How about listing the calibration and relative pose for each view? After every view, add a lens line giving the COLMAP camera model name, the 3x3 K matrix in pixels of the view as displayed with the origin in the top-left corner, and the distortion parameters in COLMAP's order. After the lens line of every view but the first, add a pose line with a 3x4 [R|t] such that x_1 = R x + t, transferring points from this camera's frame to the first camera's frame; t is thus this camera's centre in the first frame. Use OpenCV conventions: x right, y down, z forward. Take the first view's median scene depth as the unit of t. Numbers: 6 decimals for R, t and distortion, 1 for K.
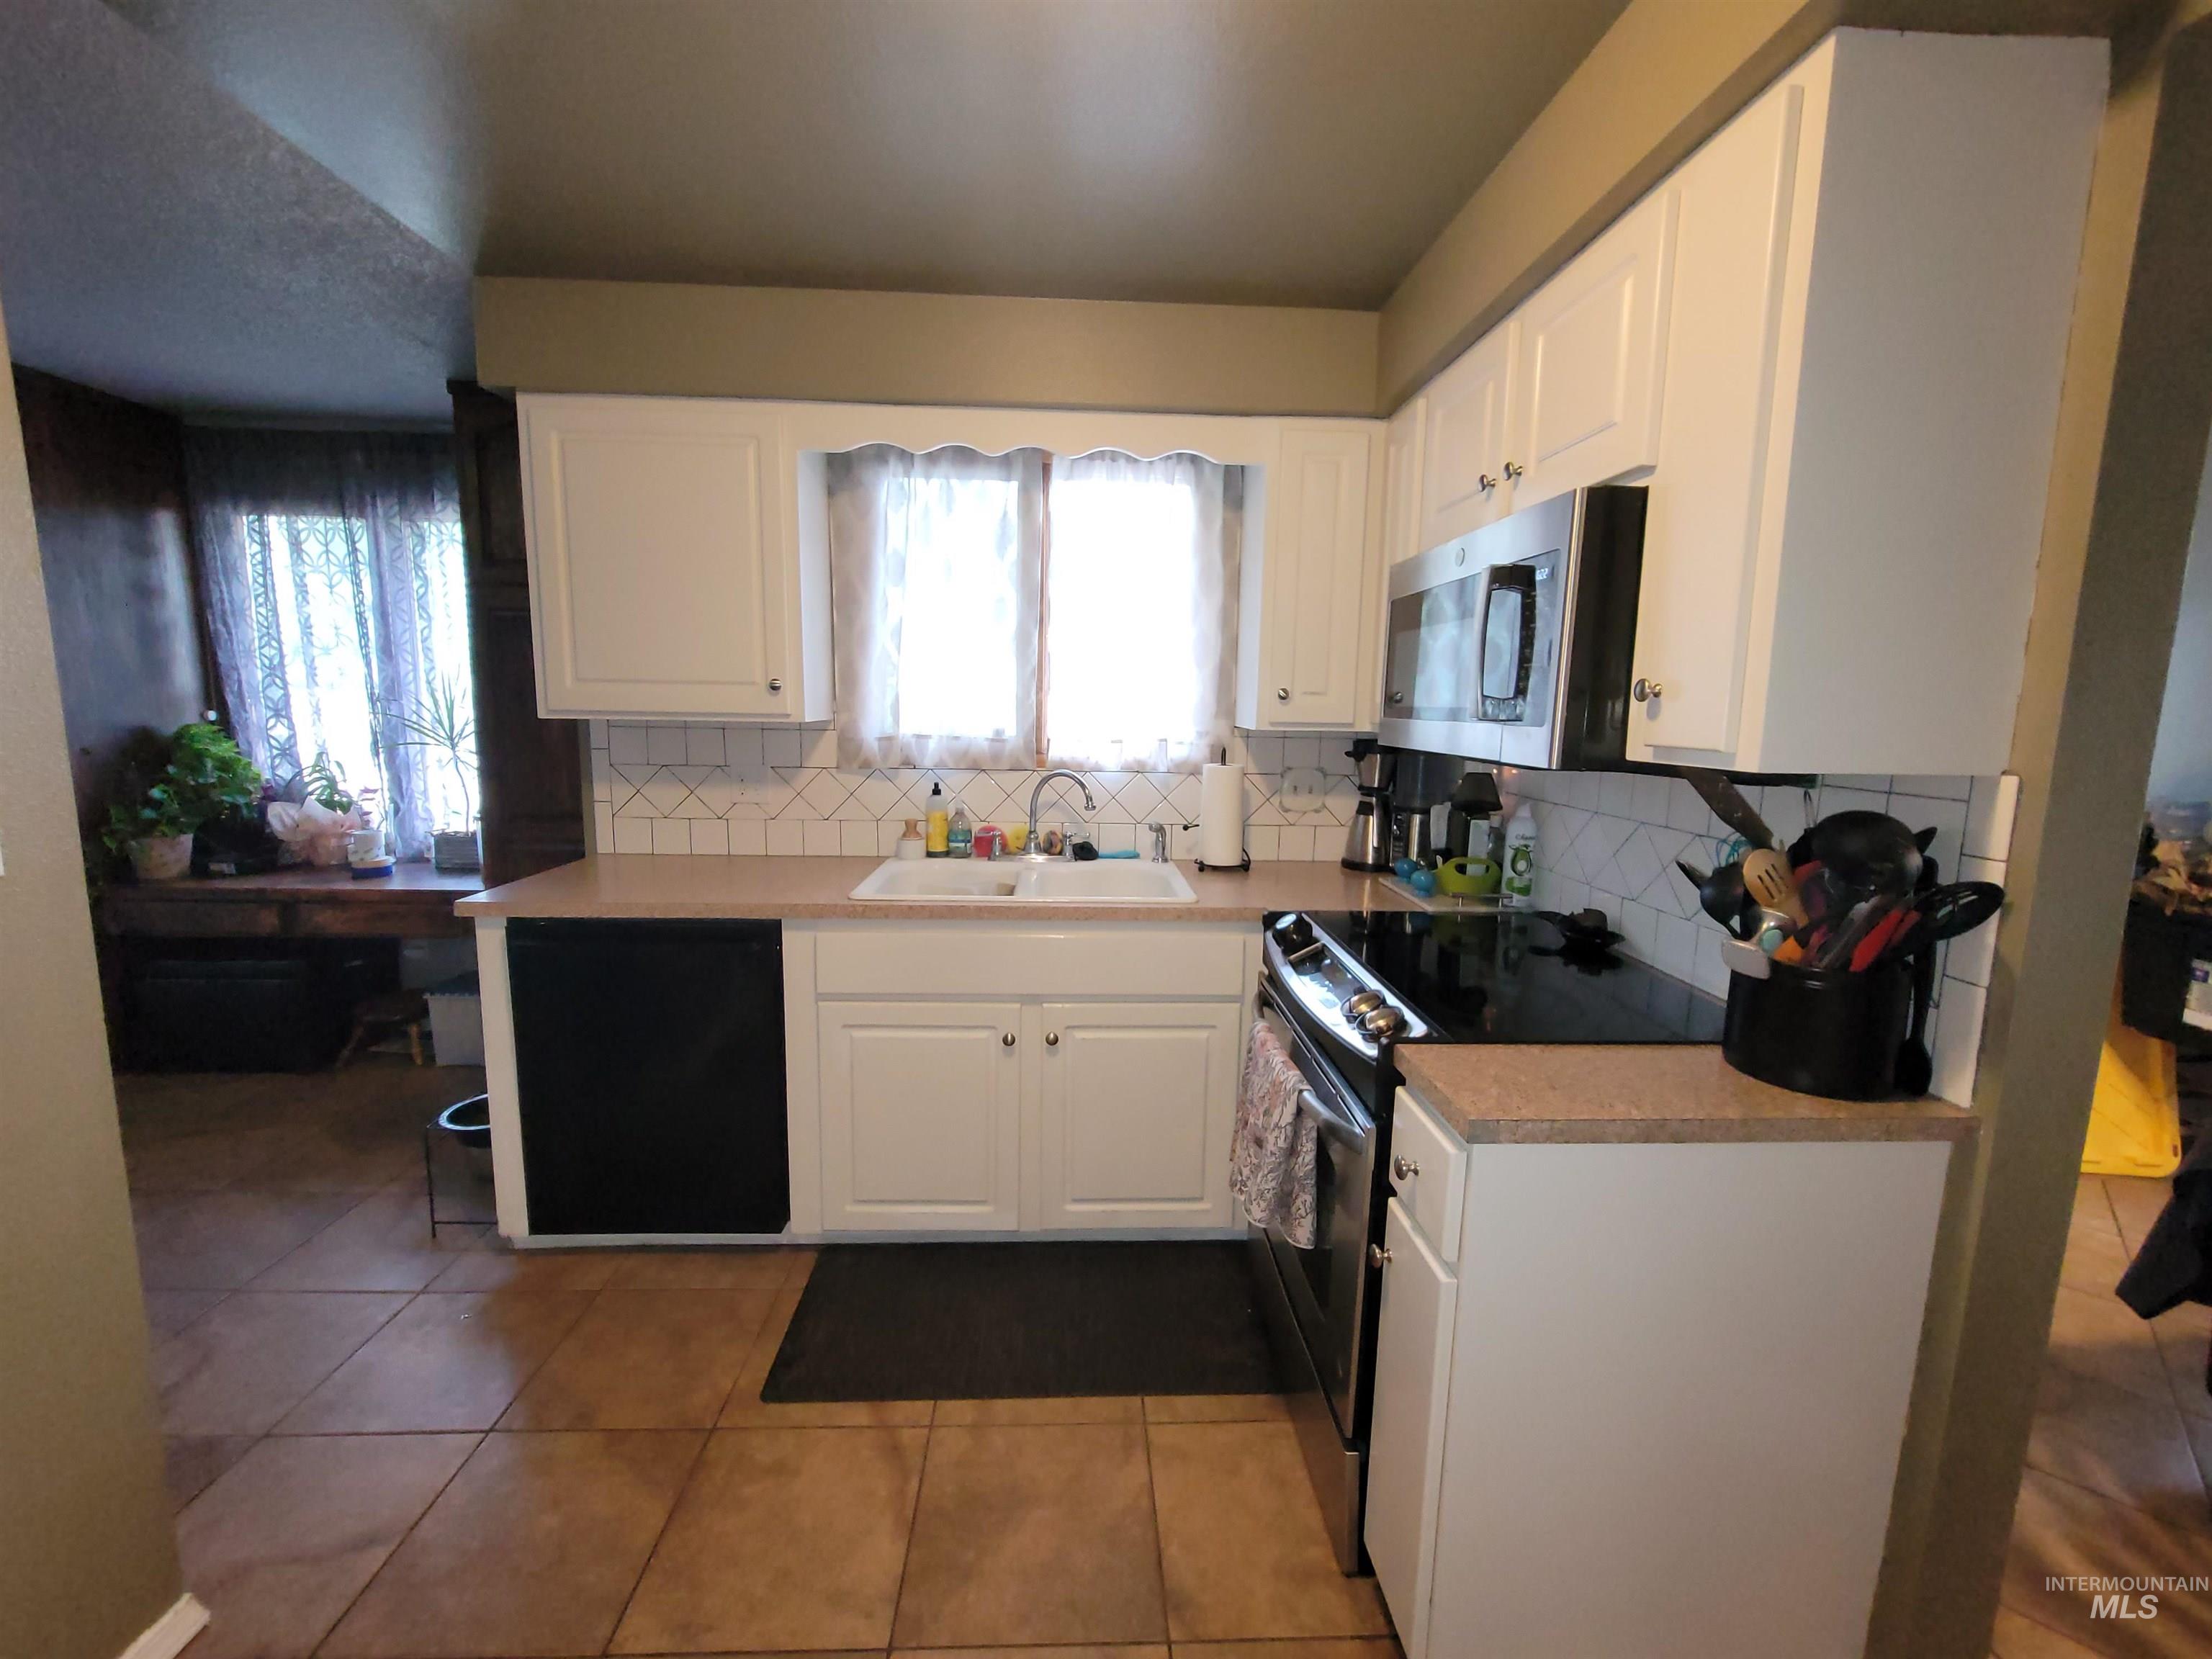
lens RADIAL K [[907.4, 0, 1100.7], [0, 907.4, 822.5], [0, 0, 1]] dist [-0.008101, 0.004229]
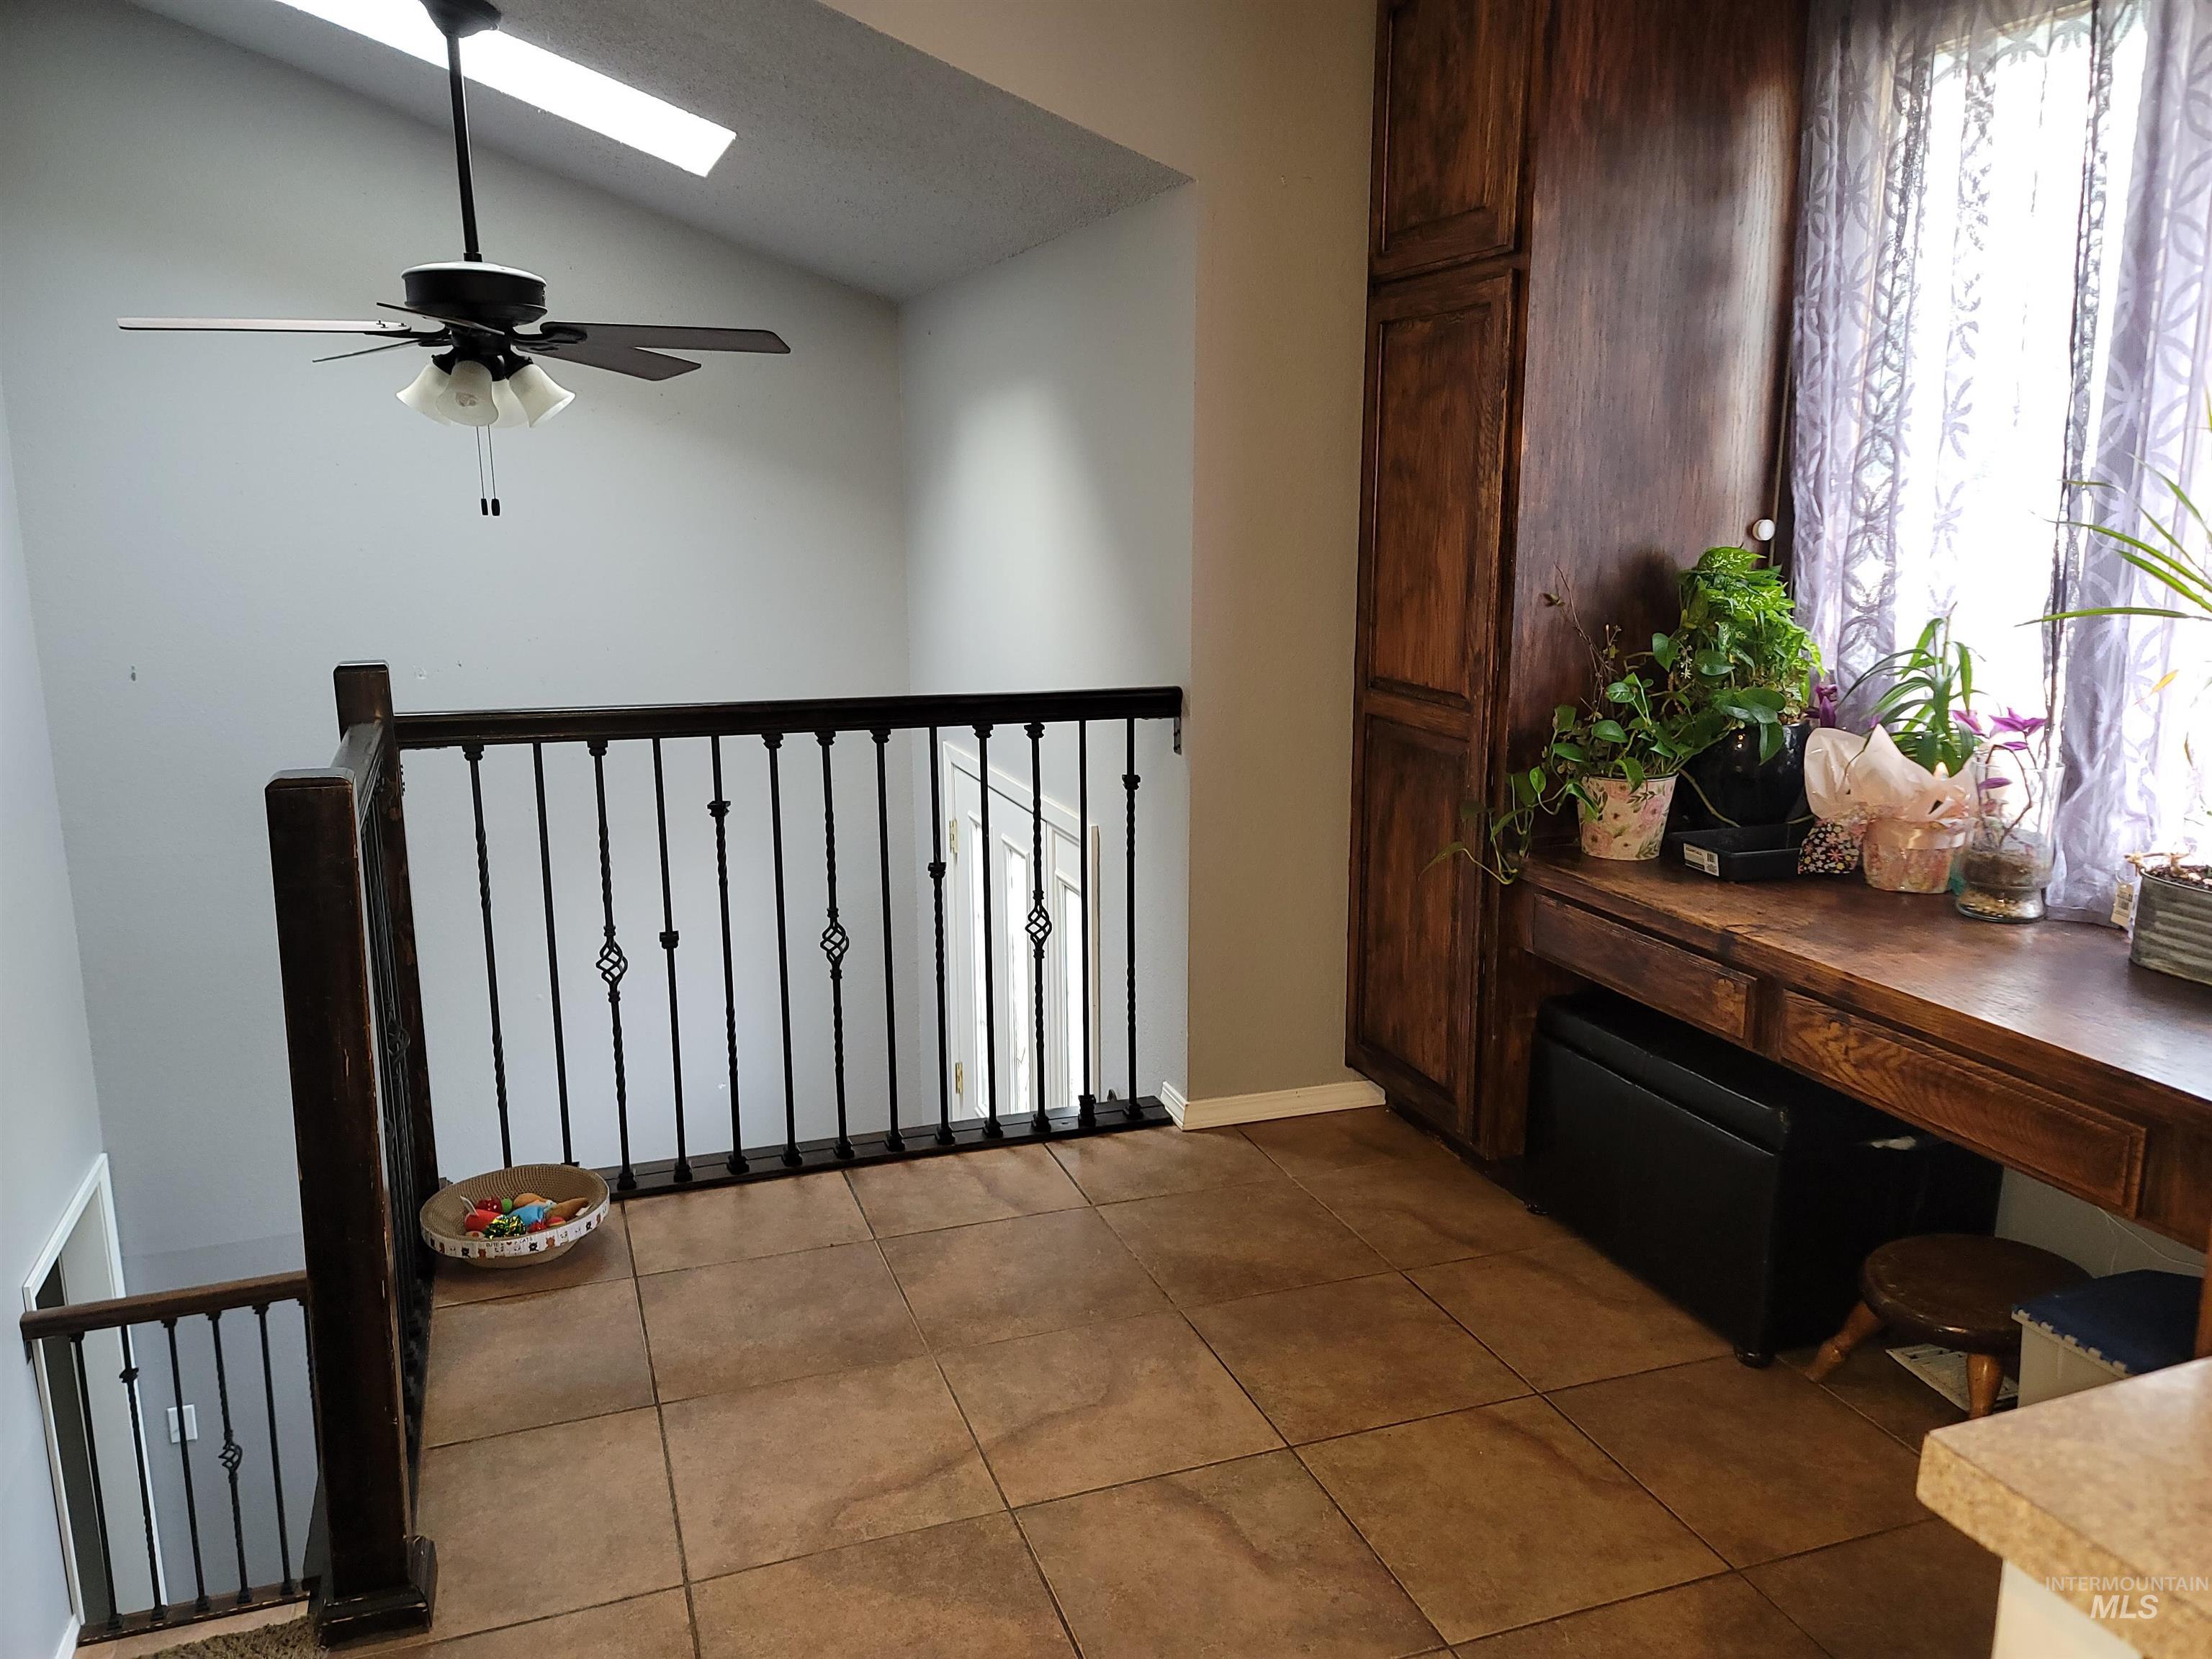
lens RADIAL K [[1621.6, 0, 1106.0], [0, 1621.6, 829.5], [0, 0, 1]] dist [0.059591, -0.051605]
pose [[0.306994, 0.173434, -0.935775, -0.299776], [-0.114815, 0.982823, 0.144487, -0.055472], [0.944760, 0.063085, 0.321633, 0.468470]]
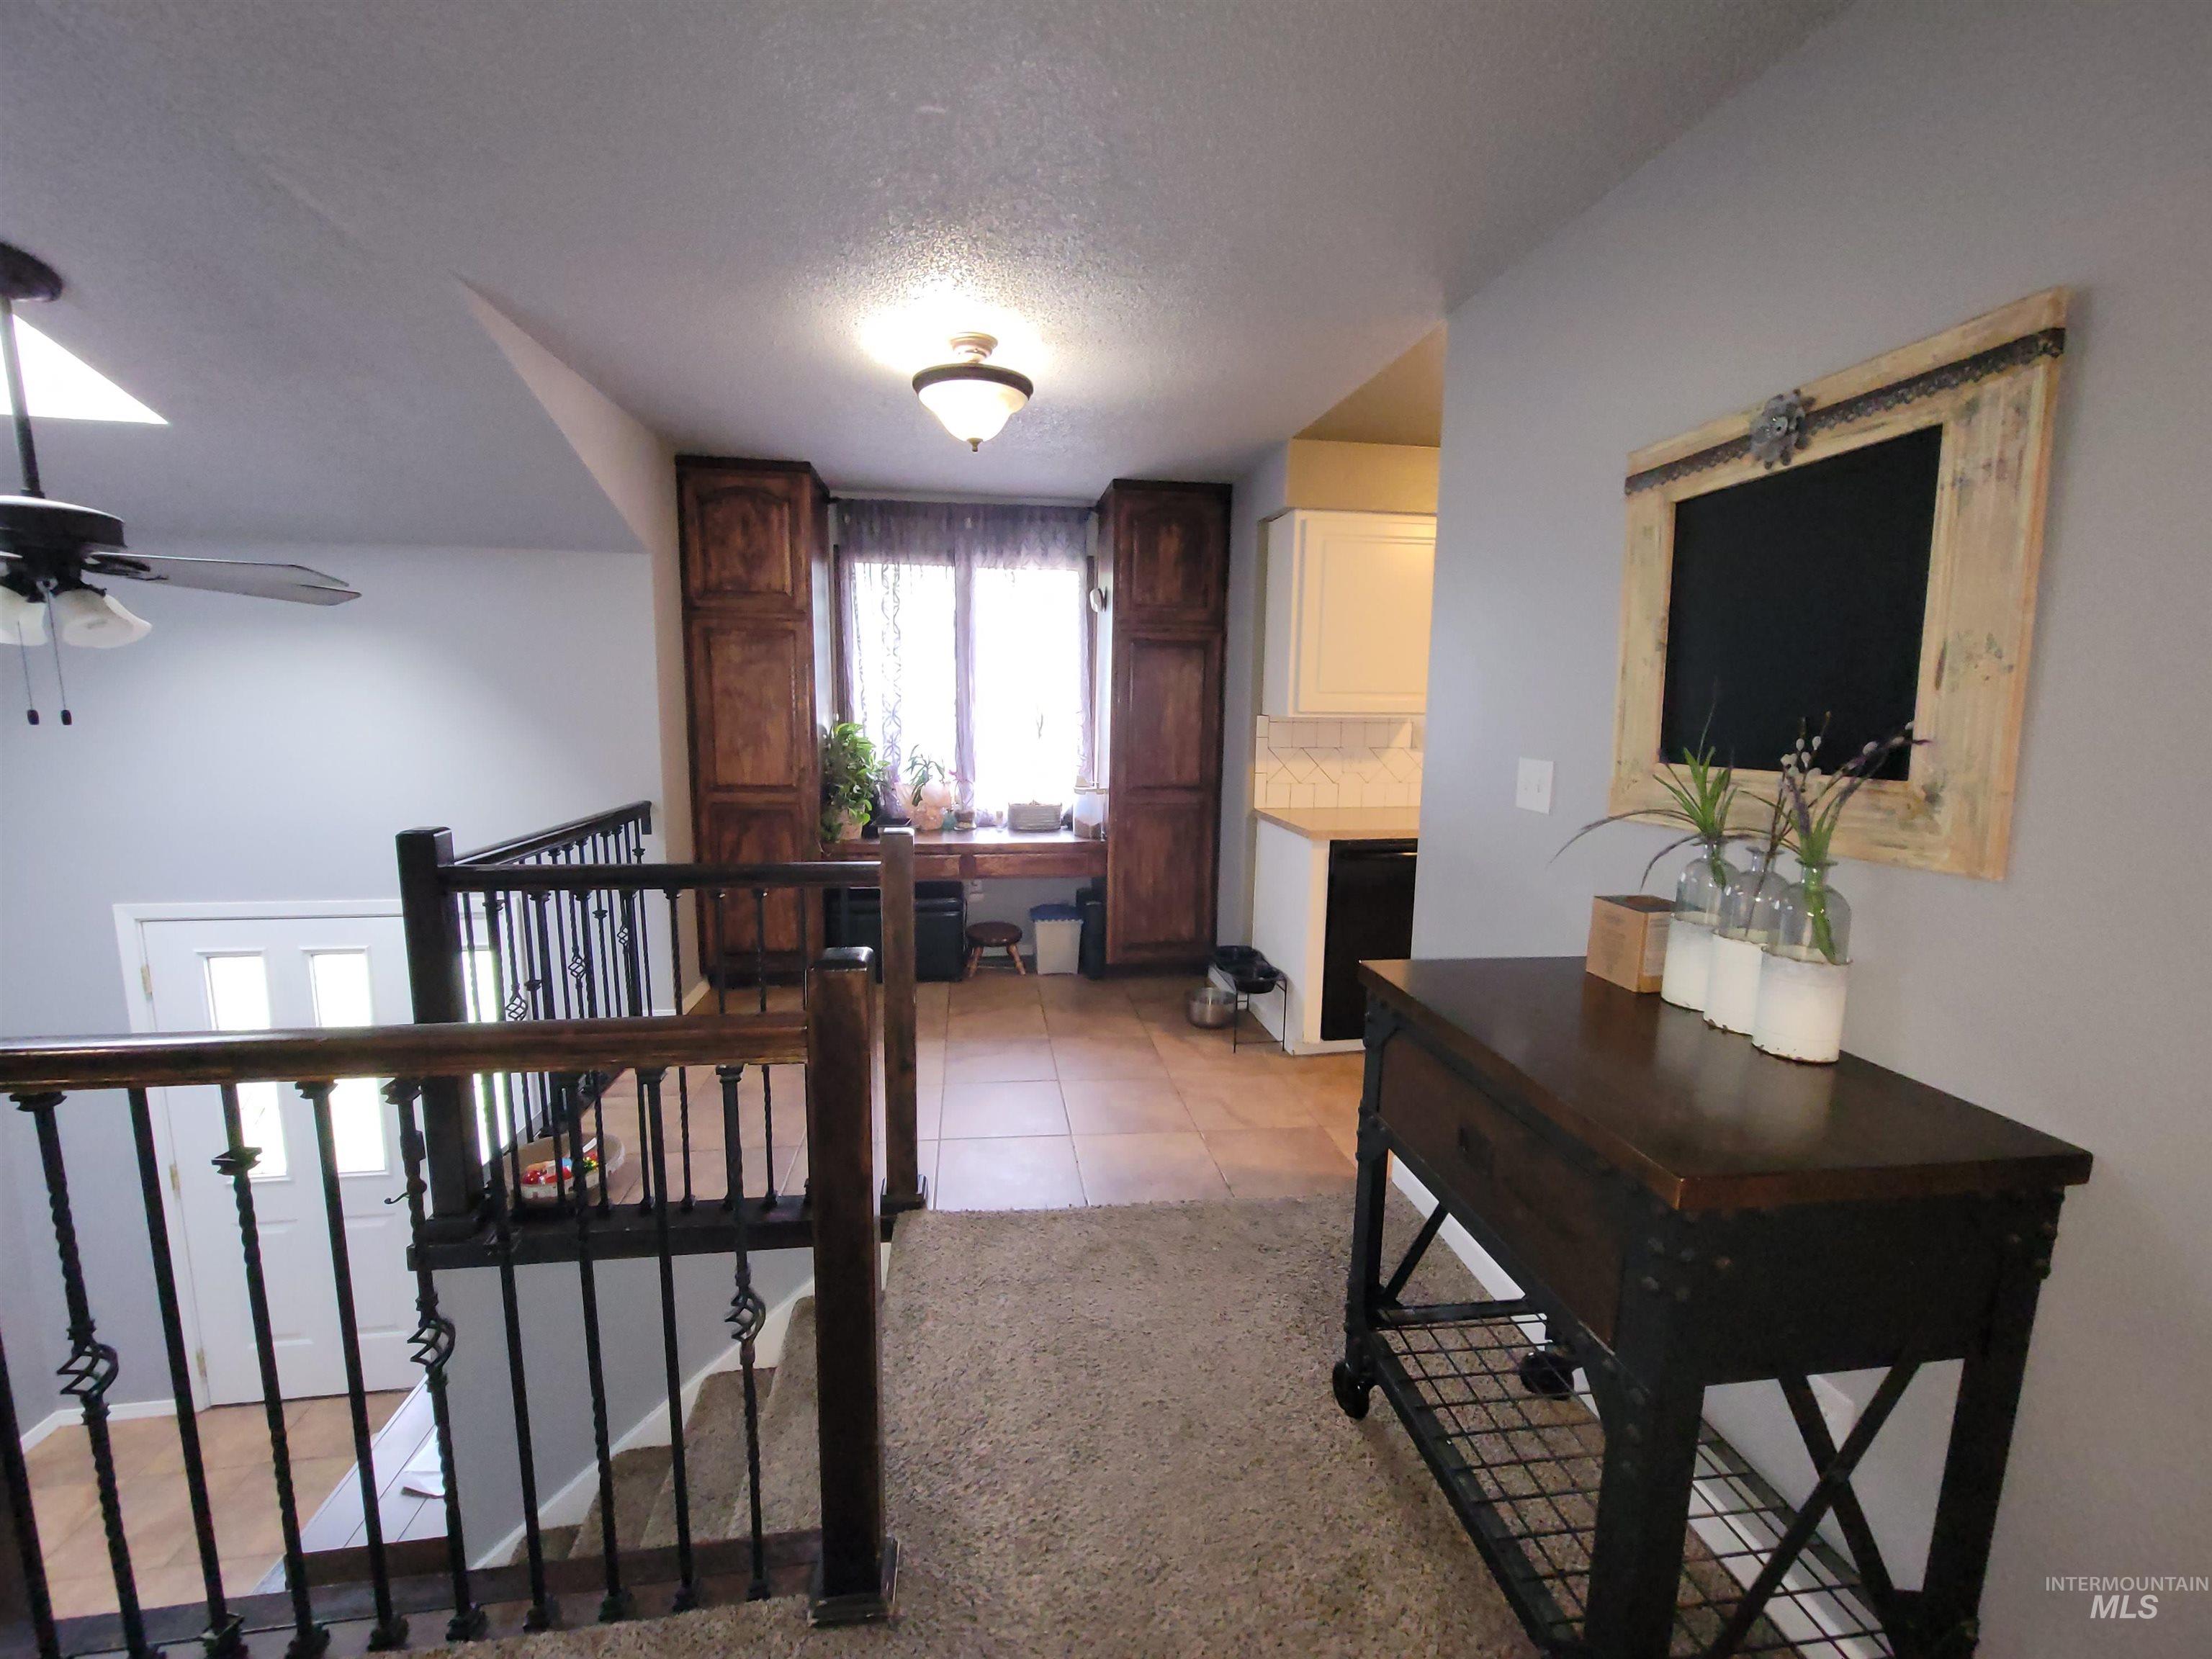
lens RADIAL K [[907.4, 0, 1100.7], [0, 907.4, 822.5], [0, 0, 1]] dist [-0.008101, 0.004229]
pose [[0.993663, -0.023447, 0.109930, -0.866065], [0.022238, 0.999678, 0.012211, 0.030125], [-0.110181, -0.009689, 0.993864, -0.396015]]
